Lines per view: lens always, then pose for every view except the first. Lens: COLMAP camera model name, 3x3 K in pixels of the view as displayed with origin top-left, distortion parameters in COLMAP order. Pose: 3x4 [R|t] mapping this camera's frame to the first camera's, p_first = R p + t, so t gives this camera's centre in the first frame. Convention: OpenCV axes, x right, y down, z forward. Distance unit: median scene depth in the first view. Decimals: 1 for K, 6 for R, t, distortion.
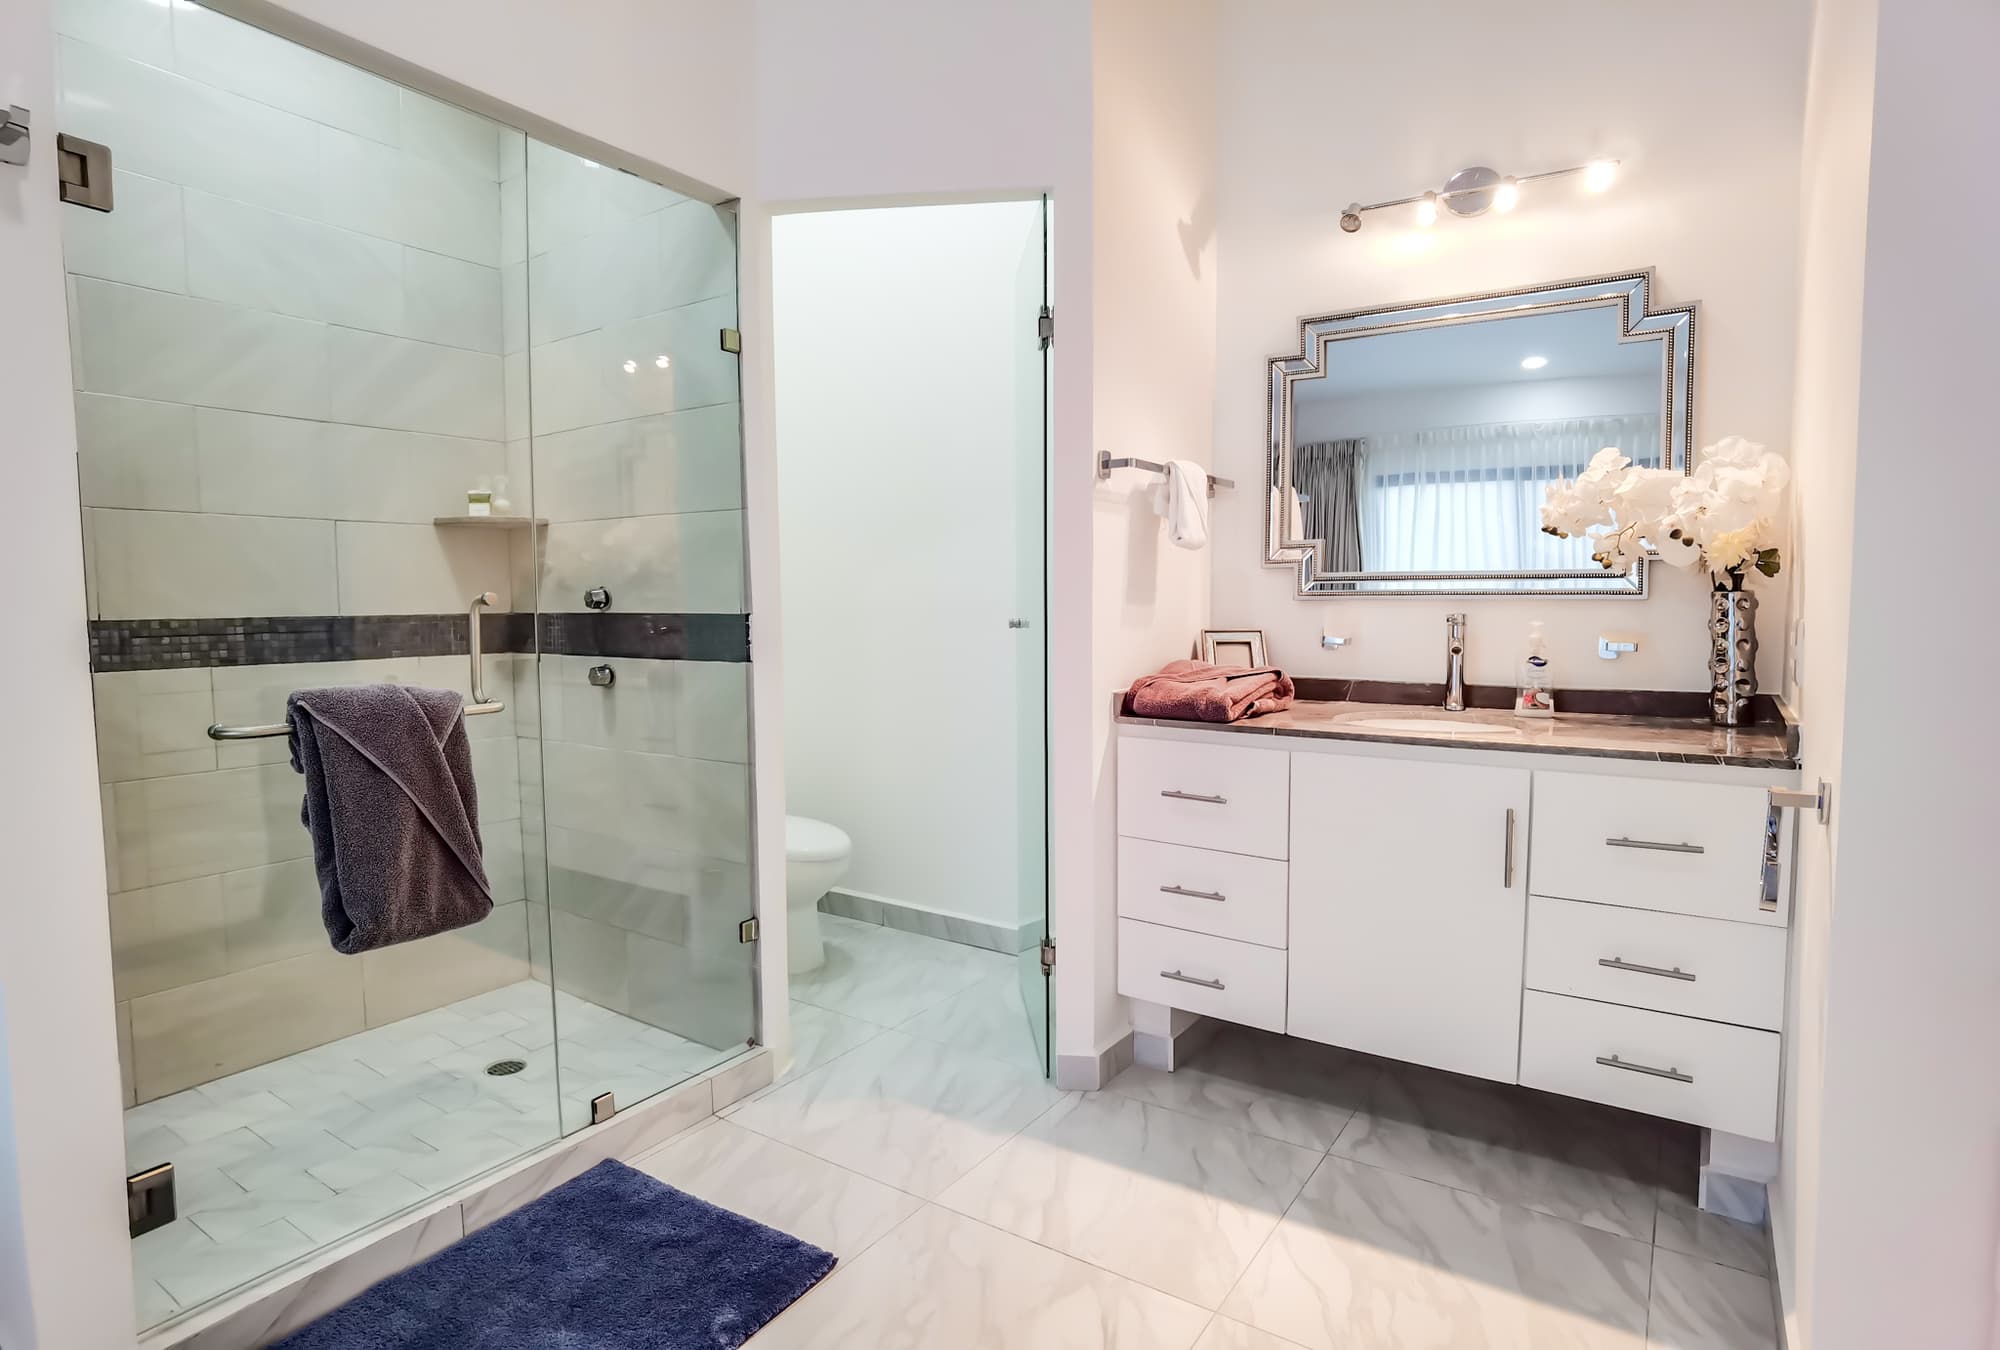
lens RADIAL K [[1035.0, 0, 1000.0], [0, 1035.0, 675.0], [0, 0, 1]] dist [0.036347, -0.105019]
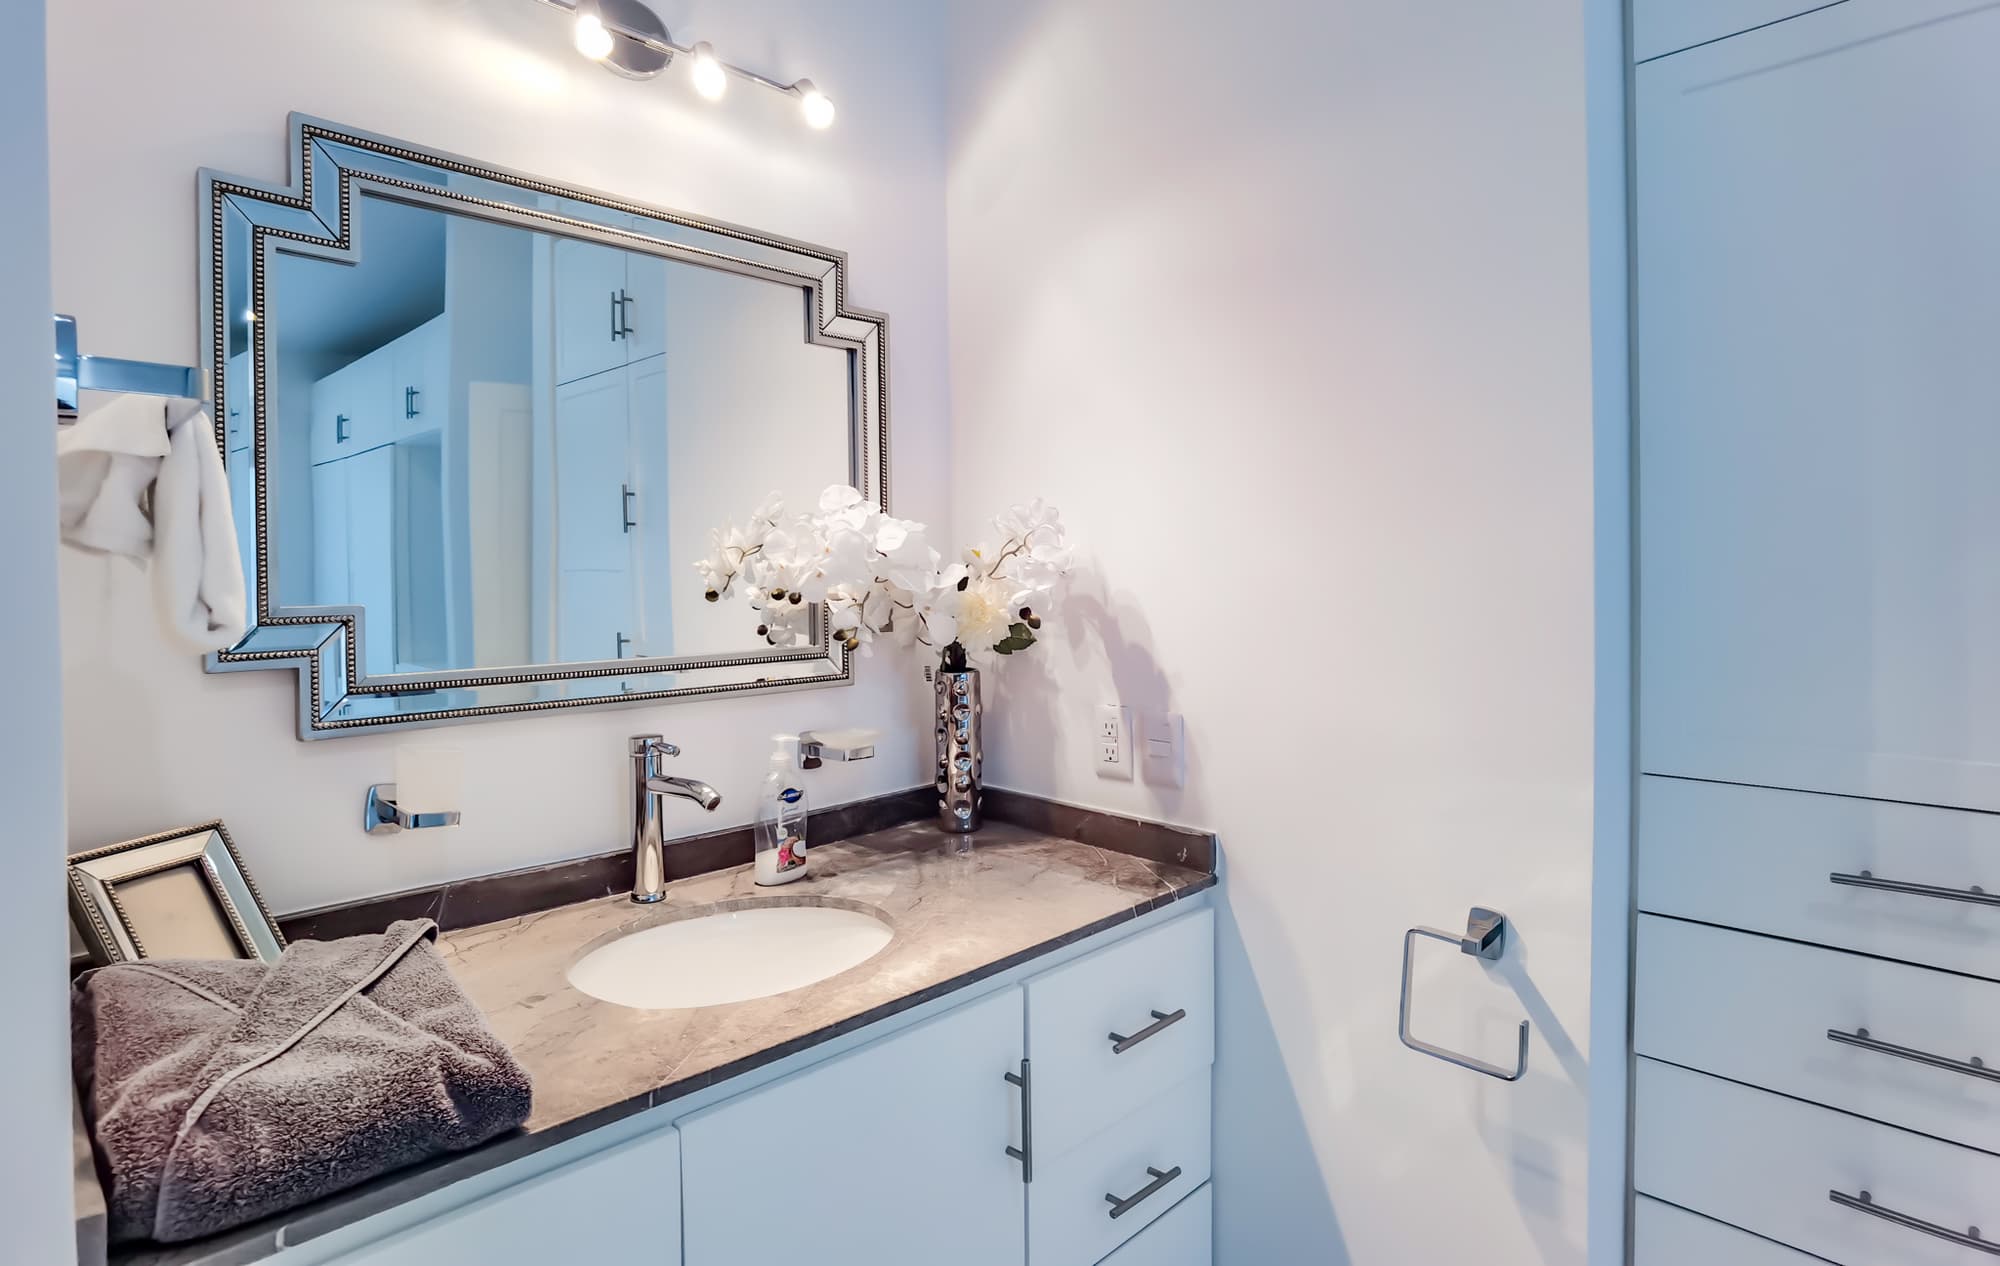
lens RADIAL K [[1079.7, 0, 1001.7], [0, 1079.7, 560.0], [0, 0, 1]] dist [-0.003163, 0.034884]
pose [[0.194071, 0.009388, 0.980942, -0.132635], [0.075622, 0.996836, -0.024501, -0.134620], [-0.978068, 0.078935, 0.192747, 0.721067]]
